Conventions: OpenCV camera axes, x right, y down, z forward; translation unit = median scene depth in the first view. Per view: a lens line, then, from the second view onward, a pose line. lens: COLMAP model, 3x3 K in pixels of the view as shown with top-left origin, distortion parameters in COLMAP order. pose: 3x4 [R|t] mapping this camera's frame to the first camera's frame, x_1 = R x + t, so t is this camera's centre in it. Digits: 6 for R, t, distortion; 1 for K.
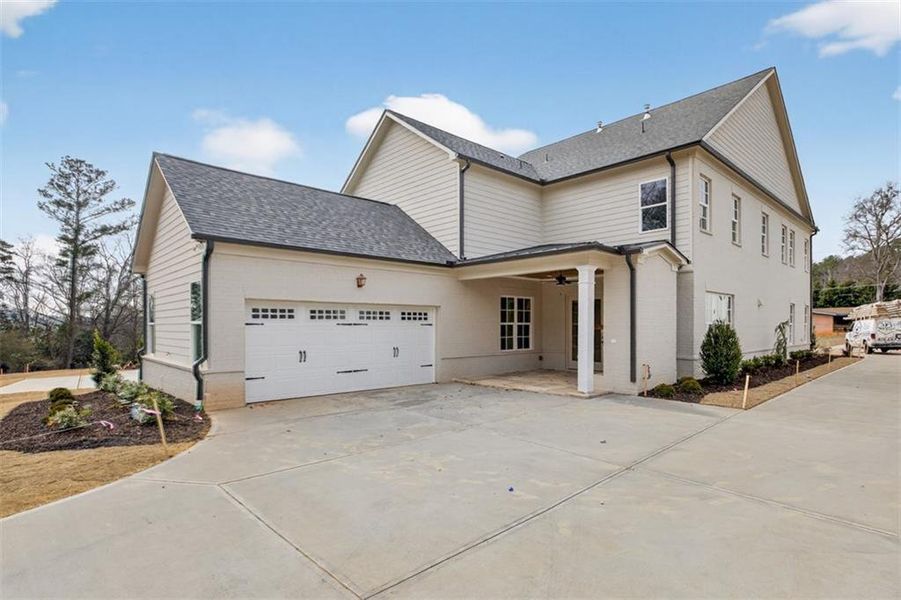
lens RADIAL K [[455.1, 0, 502.7], [0, 455.1, 315.6], [0, 0, 1]] dist [-0.013367, 0.000291]
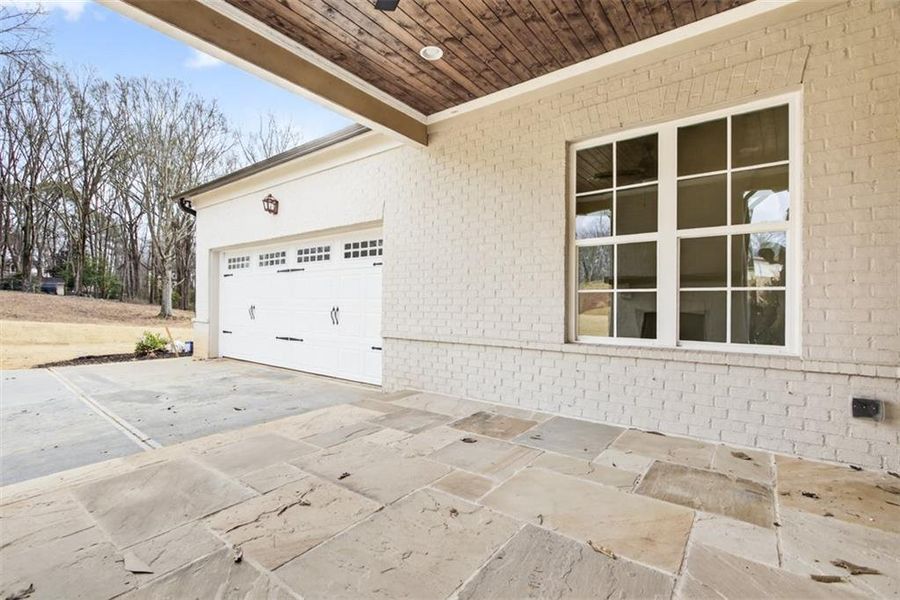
lens RADIAL K [[405.4, 0, 445.8], [0, 405.4, 300.1], [0, 0, 1]] dist [-0.001843, 0.003516]
pose [[0.125276, -0.009414, -0.992077, 0.228765], [0.009175, 0.999923, -0.008330, 0.052627], [0.992080, -0.008059, 0.125352, 0.845194]]
